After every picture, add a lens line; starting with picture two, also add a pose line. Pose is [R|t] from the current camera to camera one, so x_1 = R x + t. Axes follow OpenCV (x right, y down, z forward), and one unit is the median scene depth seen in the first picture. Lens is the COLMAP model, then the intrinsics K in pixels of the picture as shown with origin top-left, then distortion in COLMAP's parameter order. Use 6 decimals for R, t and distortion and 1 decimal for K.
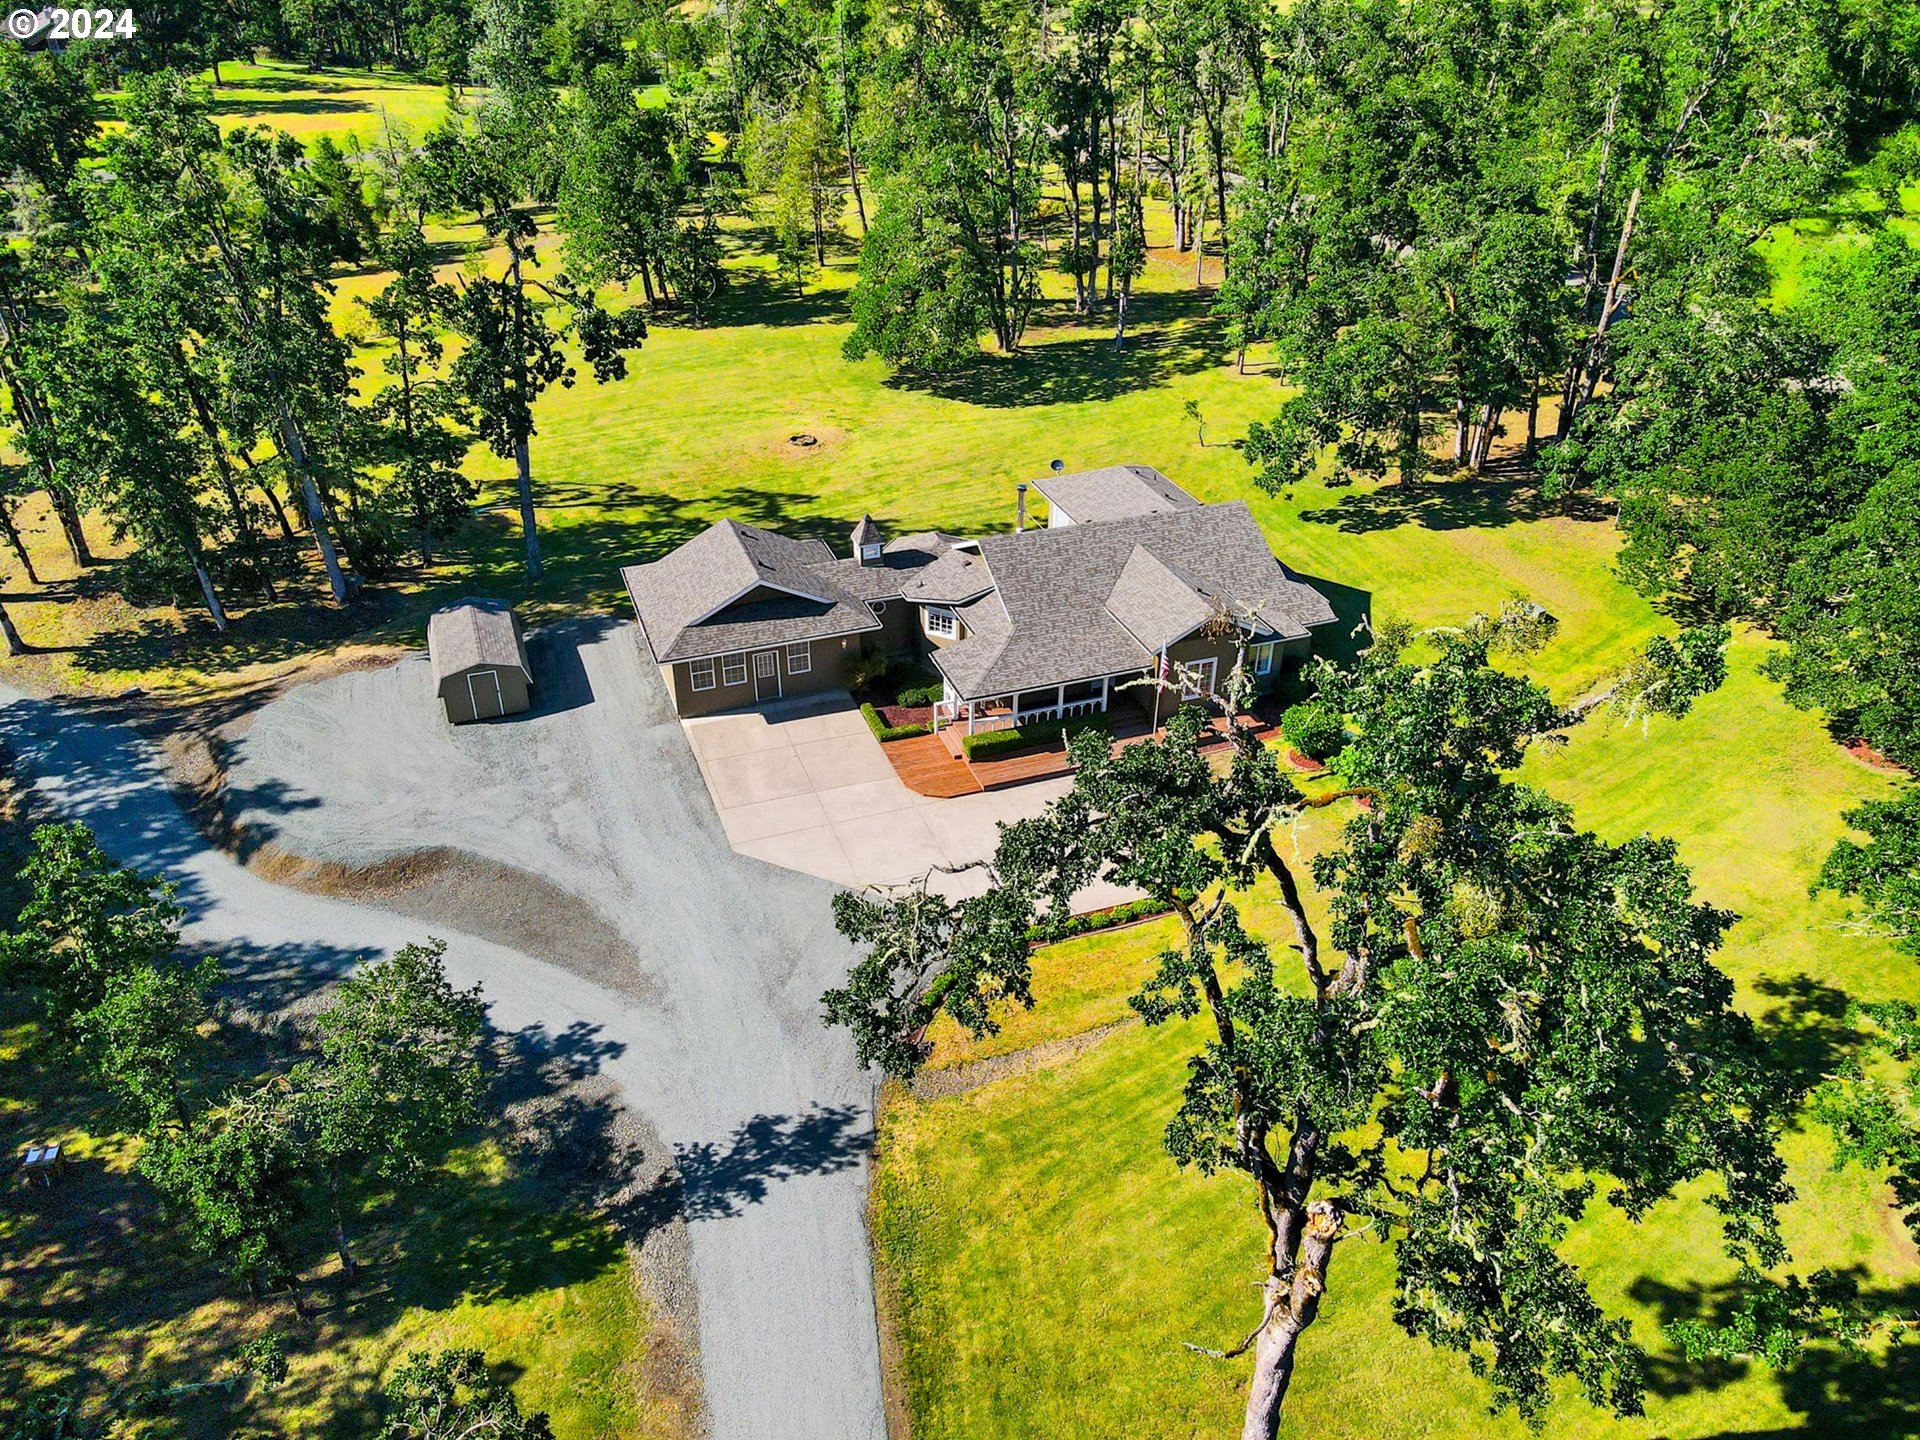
lens RADIAL K [[1464.7, 0, 956.8], [0, 1464.7, 722.3], [0, 0, 1]] dist [0.010097, -0.002342]
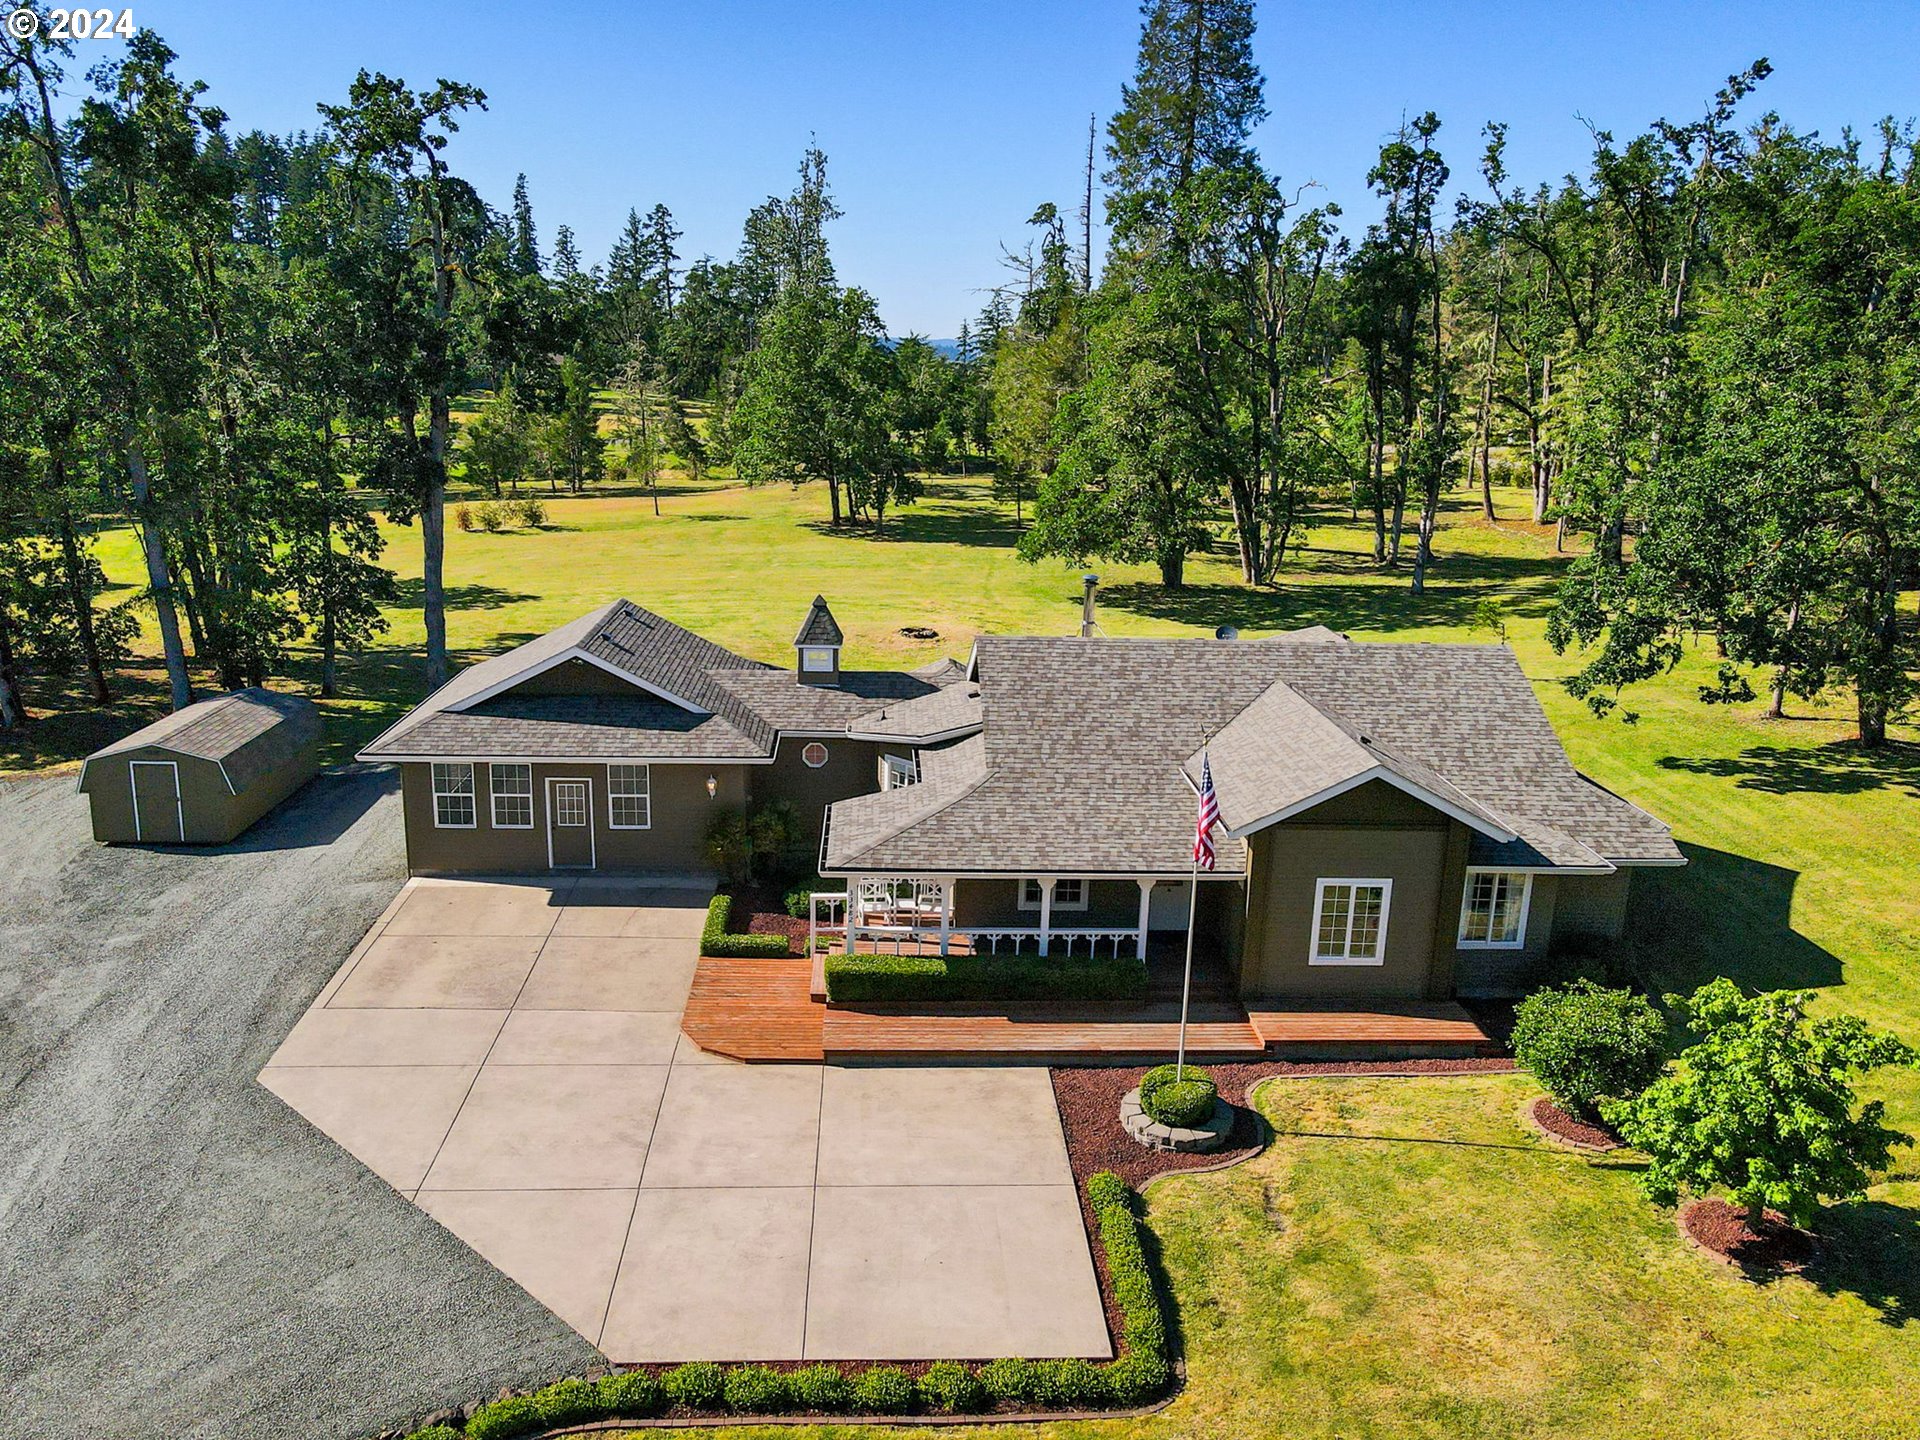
lens RADIAL K [[1464.7, 0, 965.8], [0, 1464.7, 714.3], [0, 0, 1]] dist [0.010097, -0.002342]
pose [[0.953333, 0.088076, -0.288789, 0.169746], [-0.174148, 0.941766, -0.287662, 0.062409], [0.246636, 0.324529, 0.913155, 0.491421]]
